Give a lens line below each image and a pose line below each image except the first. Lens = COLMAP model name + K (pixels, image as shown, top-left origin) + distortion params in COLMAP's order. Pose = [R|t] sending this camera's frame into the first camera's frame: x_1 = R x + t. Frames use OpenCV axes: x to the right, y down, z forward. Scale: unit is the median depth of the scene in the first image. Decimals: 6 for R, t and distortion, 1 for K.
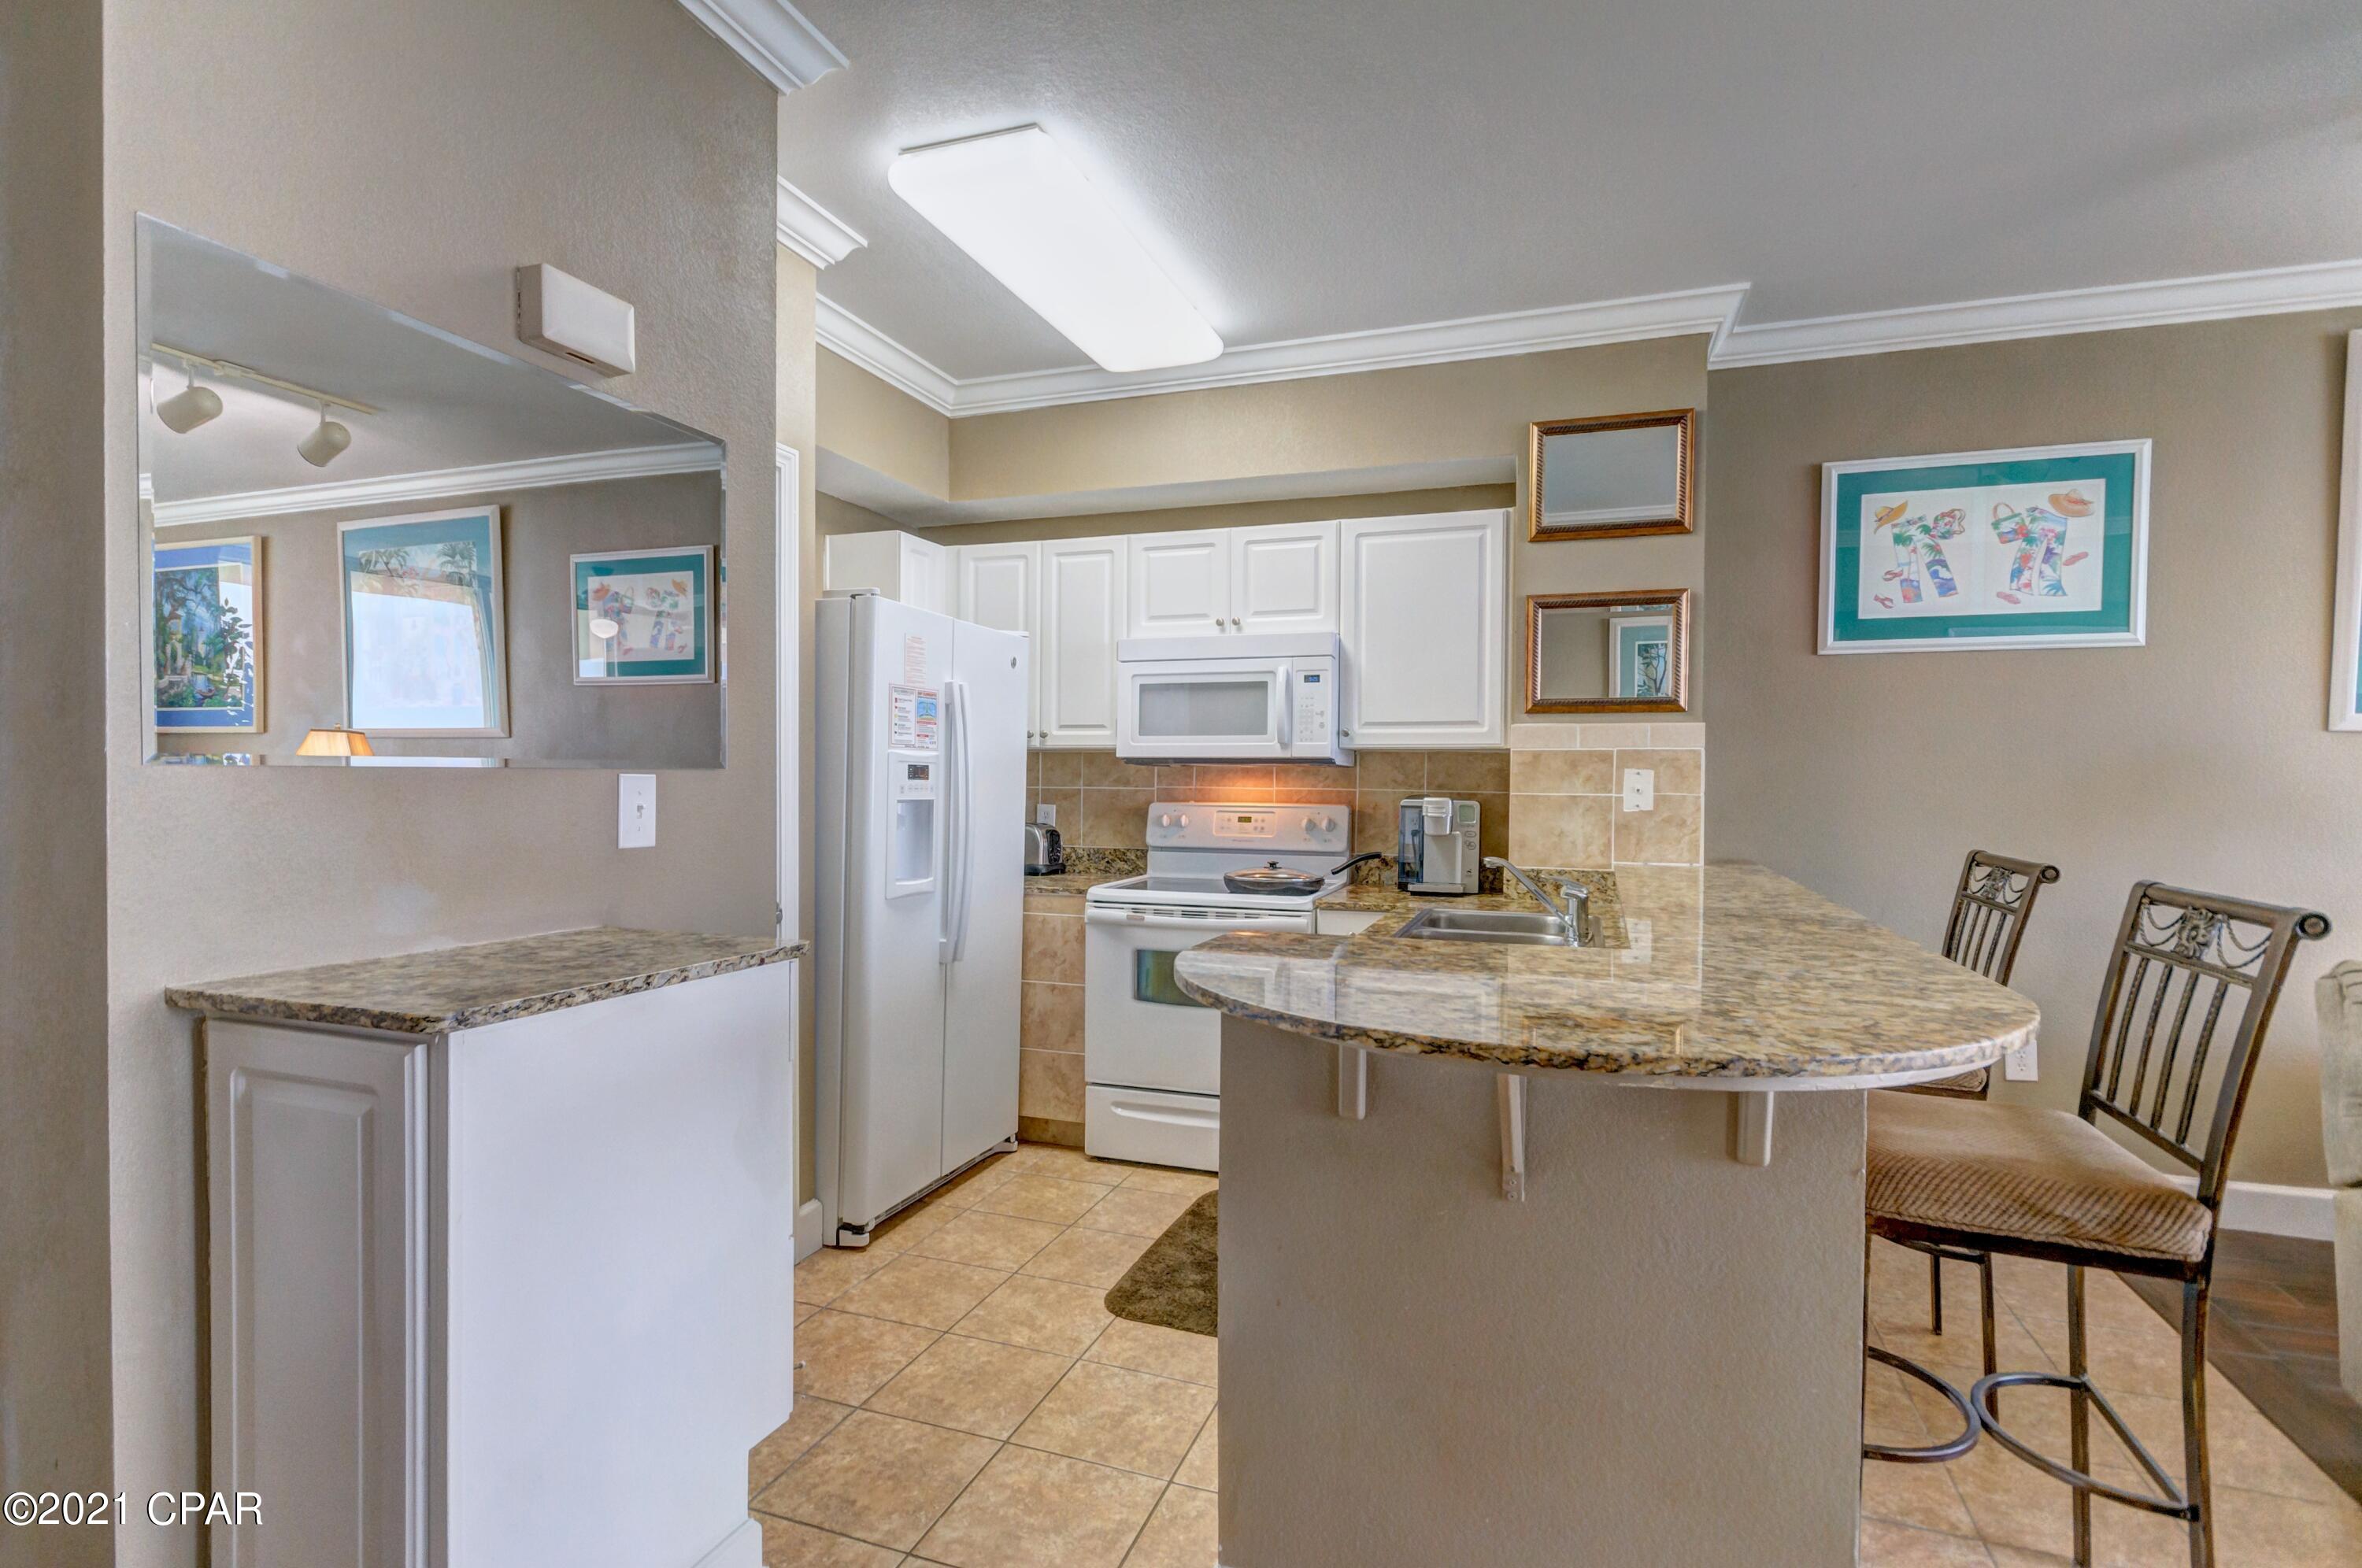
lens RADIAL K [[1151.7, 0, 1181.8], [0, 1151.7, 813.7], [0, 0, 1]] dist [0.004326, -0.000619]
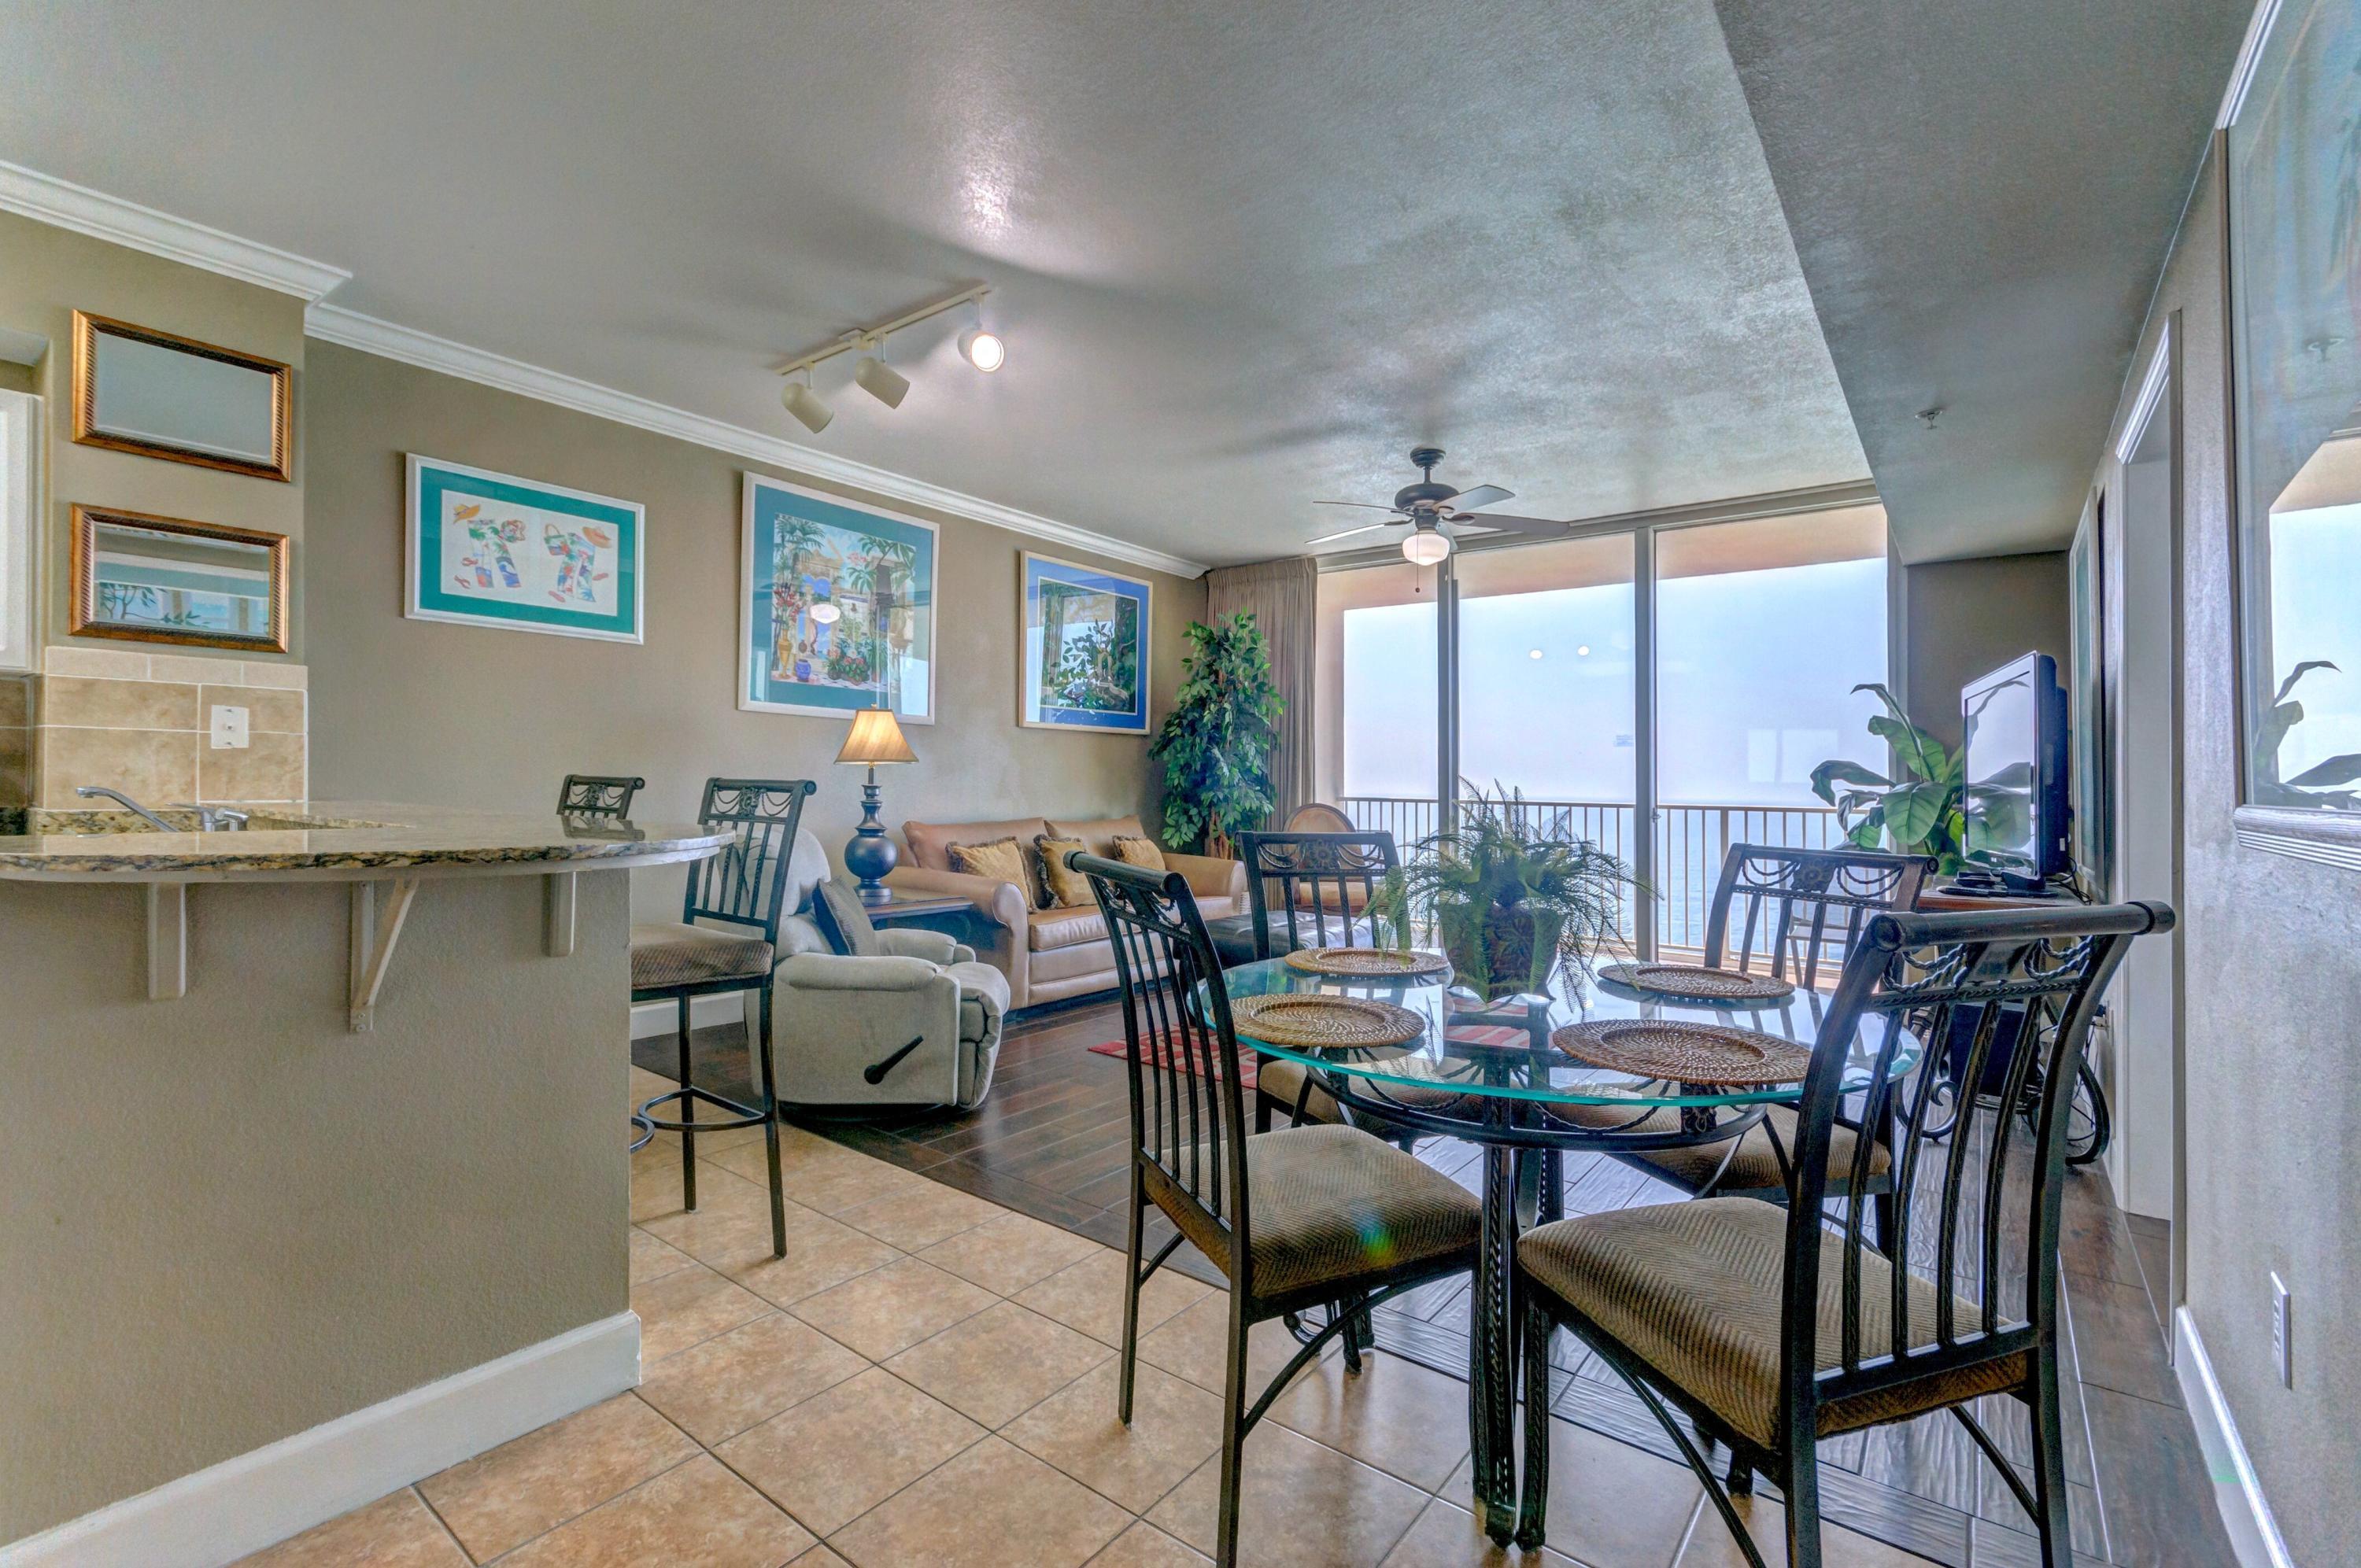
lens RADIAL K [[1038.9, 0, 1183.9], [0, 1038.9, 787.4], [0, 0, 1]] dist [0.001091, 0.000178]
pose [[0.309115, -0.006835, 0.951000, -0.197583], [0.016317, 0.999865, 0.001882, 0.041876], [-0.950885, 0.014936, 0.309185, -0.056008]]
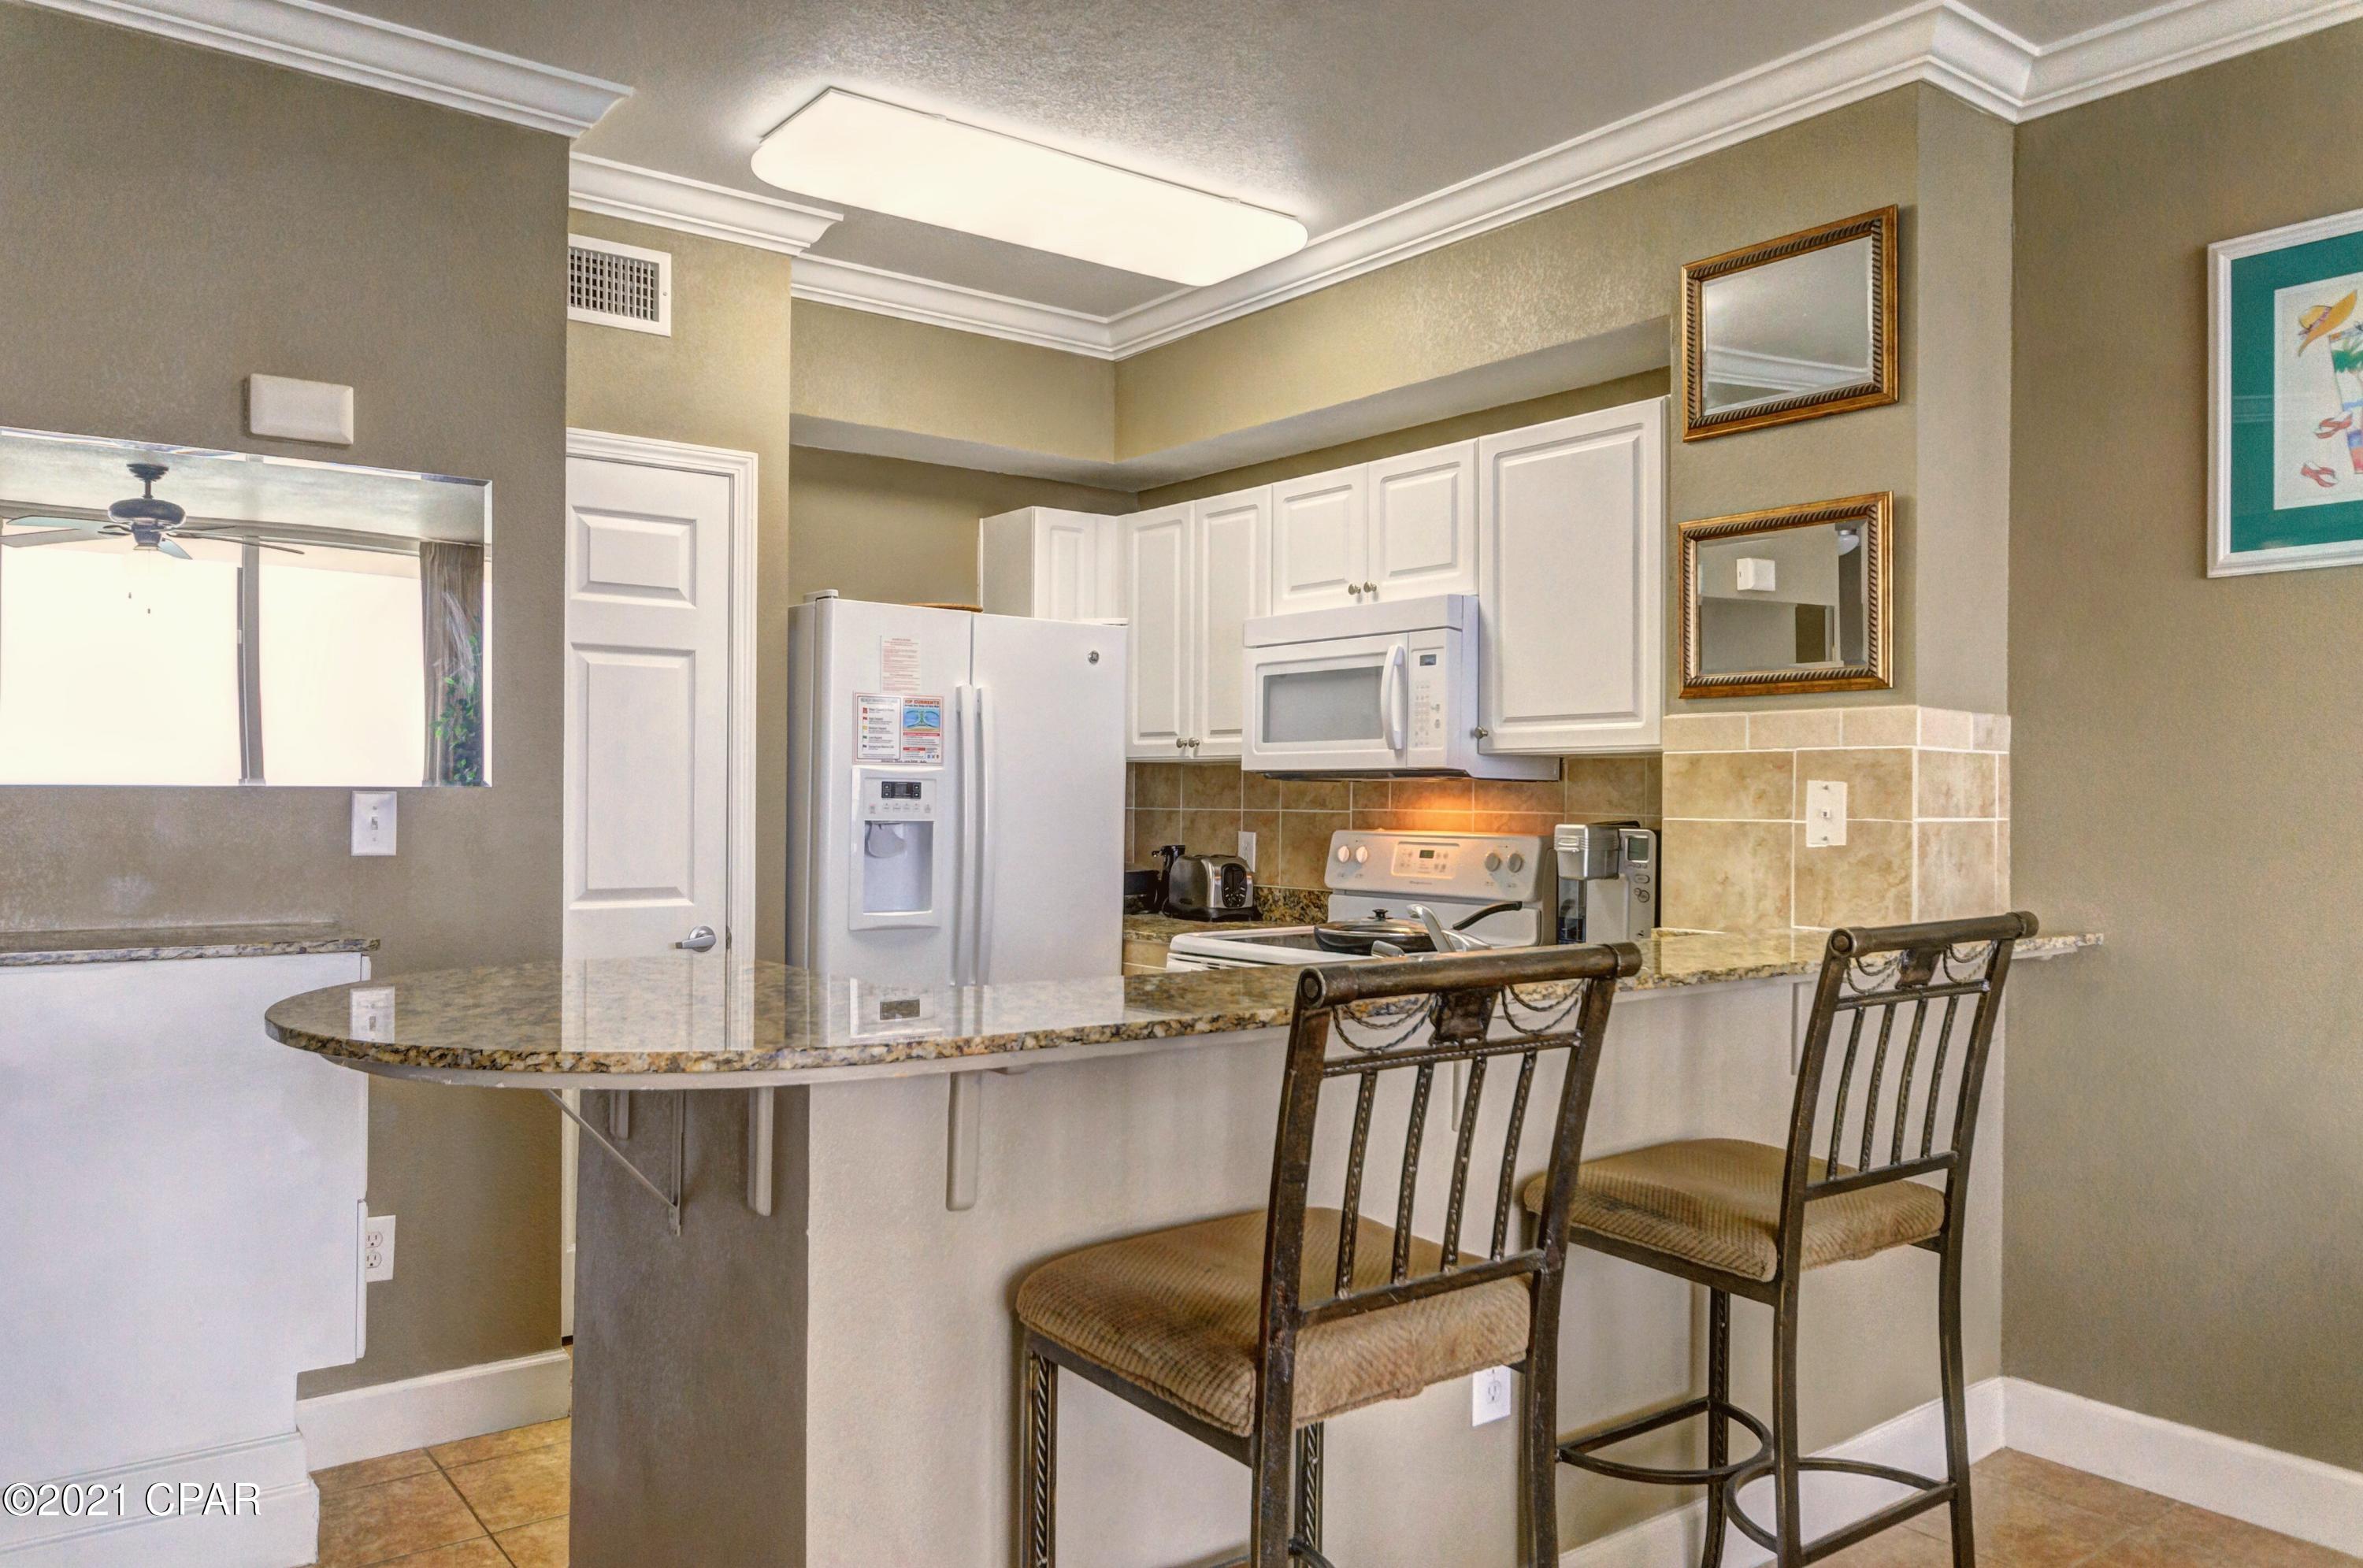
lens RADIAL K [[1687.6, 0, 1176.4], [0, 1687.6, 807.1], [0, 0, 1]] dist [0.002277, 0.001869]
pose [[0.836496, 0.001274, -0.547972, 0.592652], [-0.017198, 0.999566, -0.023929, 0.004204], [0.547703, 0.029440, 0.836155, 0.025021]]
